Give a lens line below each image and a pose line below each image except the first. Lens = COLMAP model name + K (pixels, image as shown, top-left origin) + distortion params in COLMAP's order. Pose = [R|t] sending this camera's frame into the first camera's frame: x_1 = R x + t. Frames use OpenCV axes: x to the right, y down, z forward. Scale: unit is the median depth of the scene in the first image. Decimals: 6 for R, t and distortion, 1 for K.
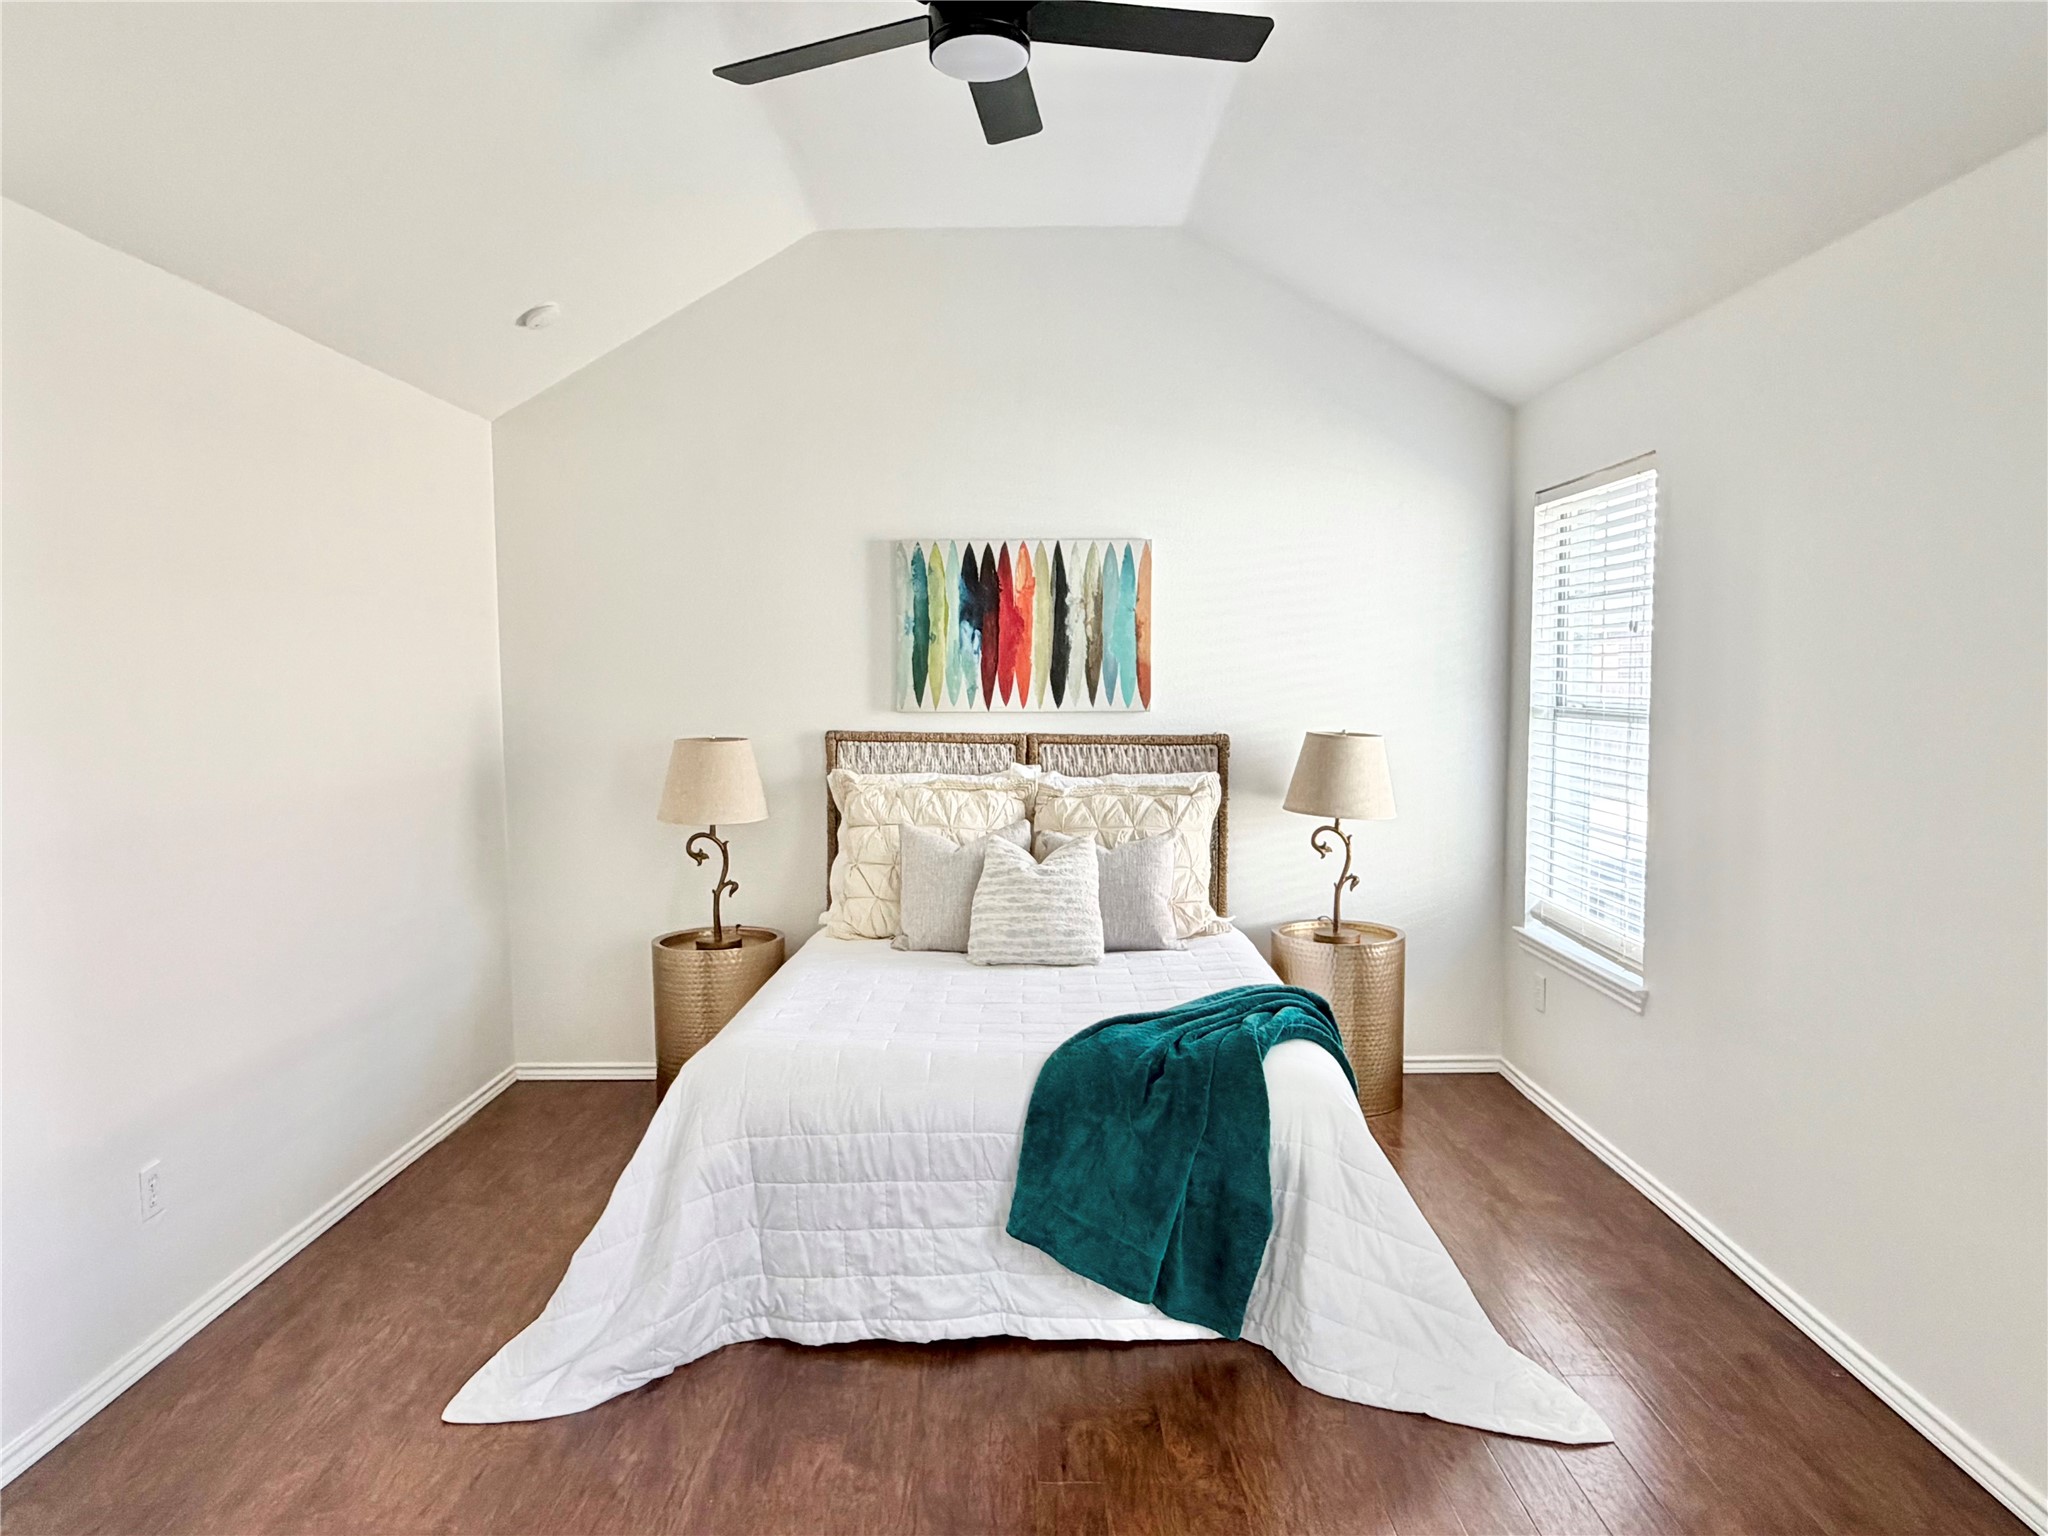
lens RADIAL K [[1373.0, 0, 1024.7], [0, 1373.0, 770.7], [0, 0, 1]] dist [-0.019723, -0.008644]
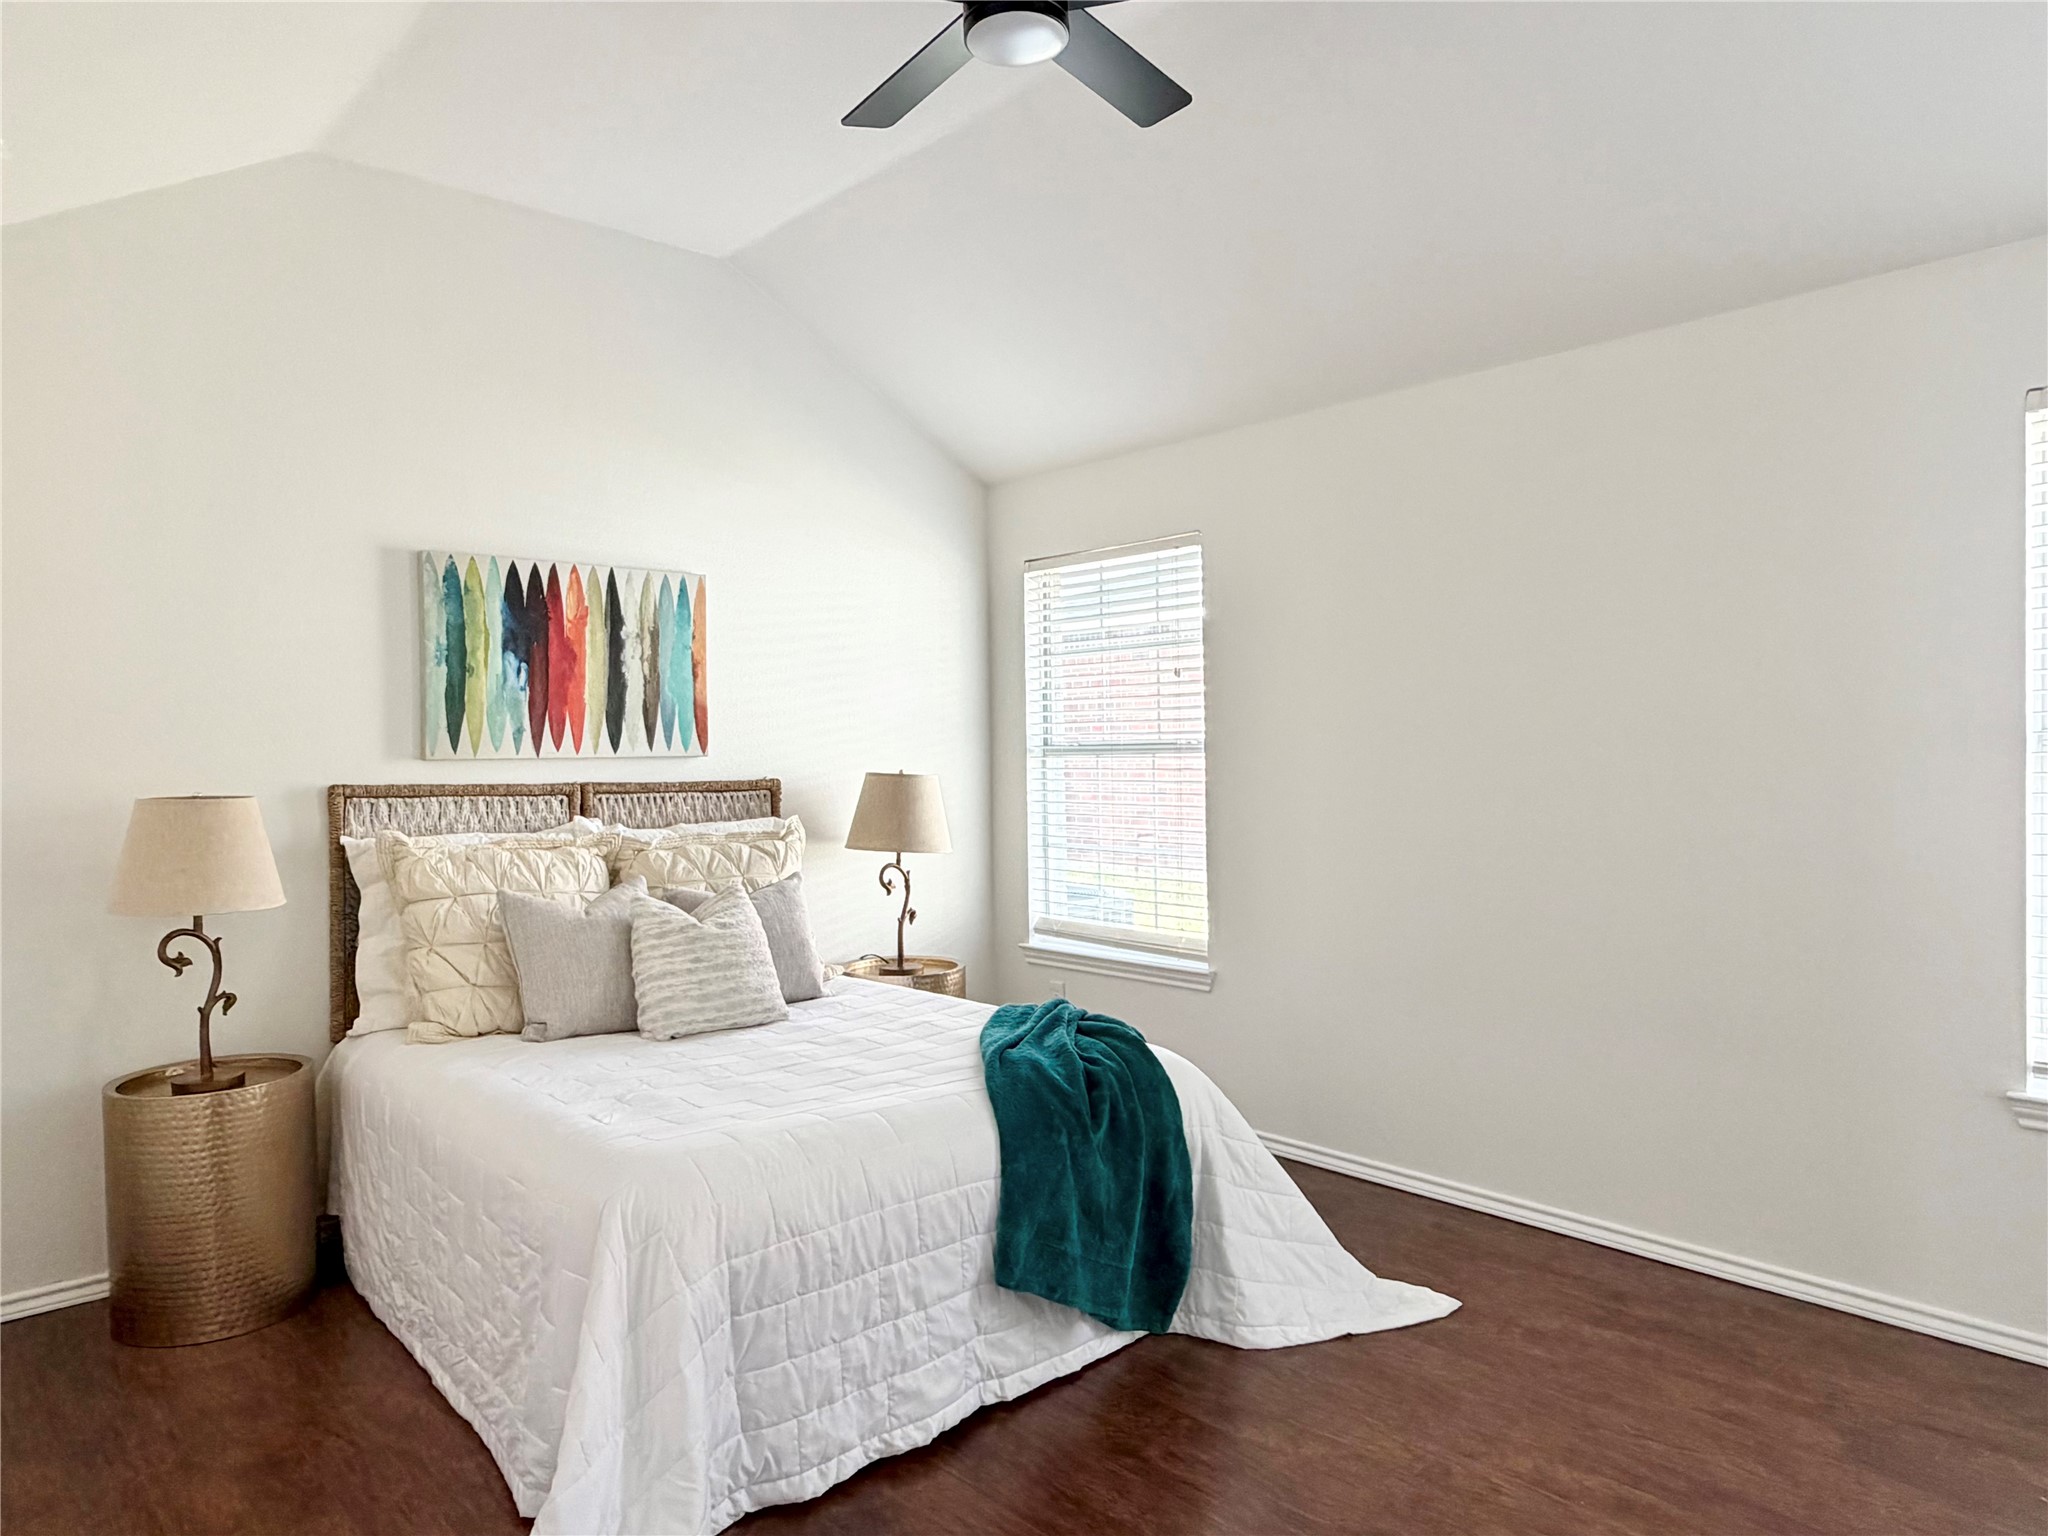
lens RADIAL K [[1326.9, 0, 1025.3], [0, 1326.9, 766.3], [0, 0, 1]] dist [0.000188, -0.009143]
pose [[0.737589, -0.014496, 0.675095, -0.377364], [0.059310, 0.997296, -0.043386, 0.016847], [-0.672641, 0.072041, 0.736454, 0.192133]]
